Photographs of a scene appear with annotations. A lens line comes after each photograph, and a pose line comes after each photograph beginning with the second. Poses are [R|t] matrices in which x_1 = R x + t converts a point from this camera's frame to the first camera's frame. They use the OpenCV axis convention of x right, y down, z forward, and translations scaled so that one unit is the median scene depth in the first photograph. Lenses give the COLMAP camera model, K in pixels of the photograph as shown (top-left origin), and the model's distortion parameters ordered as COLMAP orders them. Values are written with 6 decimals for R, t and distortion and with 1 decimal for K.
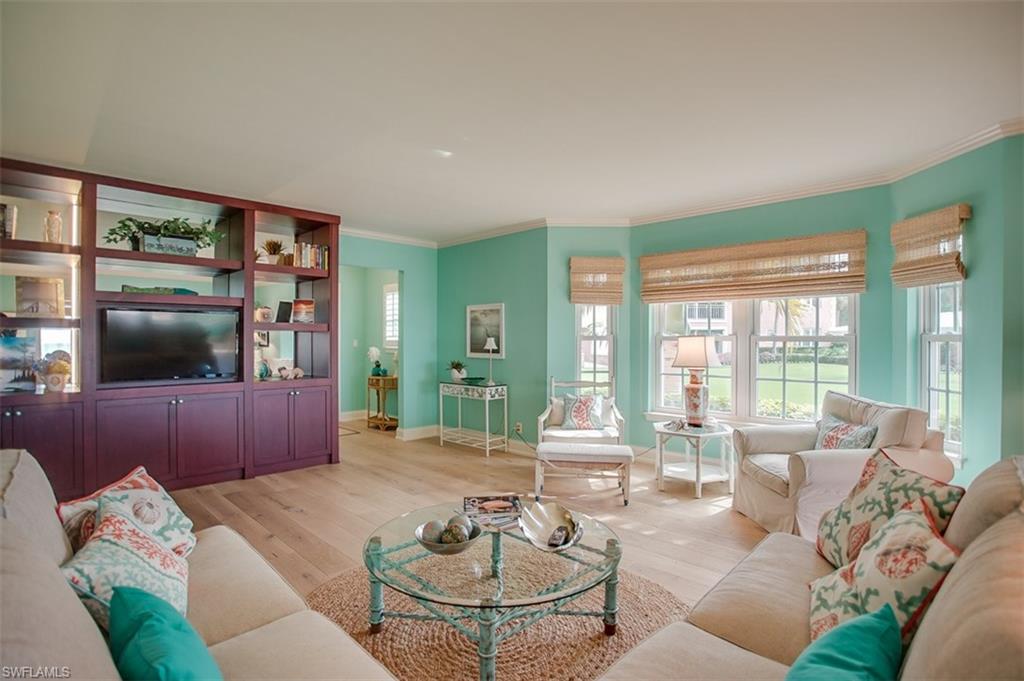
lens RADIAL K [[522.3, 0, 511.1], [0, 522.3, 343.8], [0, 0, 1]] dist [-0.025515, 0.000215]
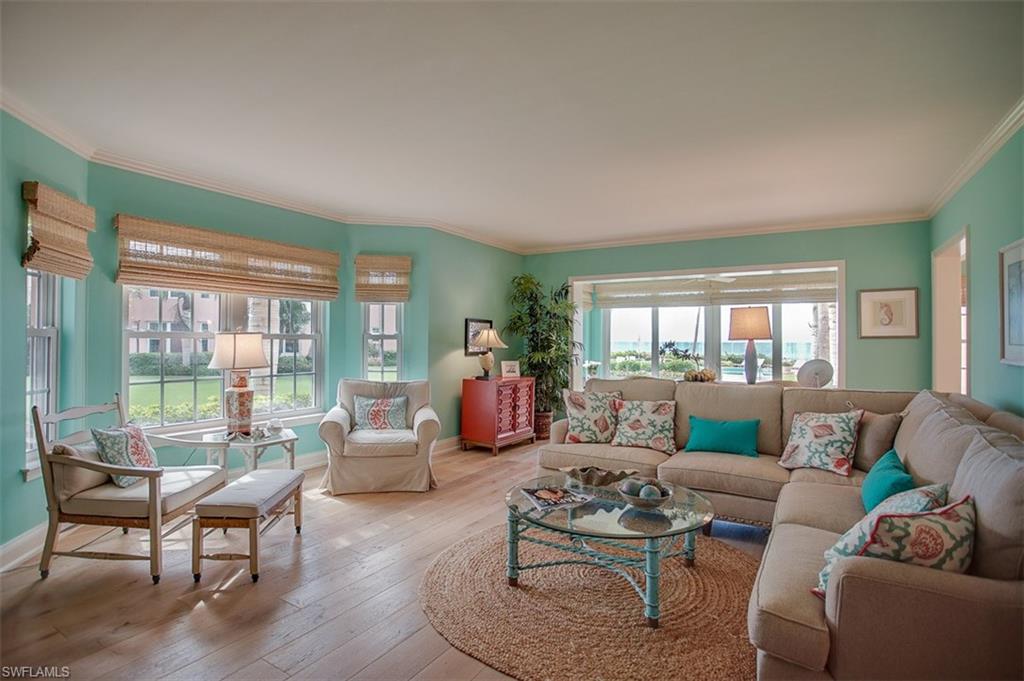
lens RADIAL K [[522.3, 0, 510.5], [0, 522.3, 335.4], [0, 0, 1]] dist [-0.025515, 0.000215]
pose [[-0.238878, 0.000455, 0.971049, -0.652838], [-0.002951, 0.999995, -0.001194, -0.012412], [-0.971045, -0.003151, -0.238875, 0.820070]]
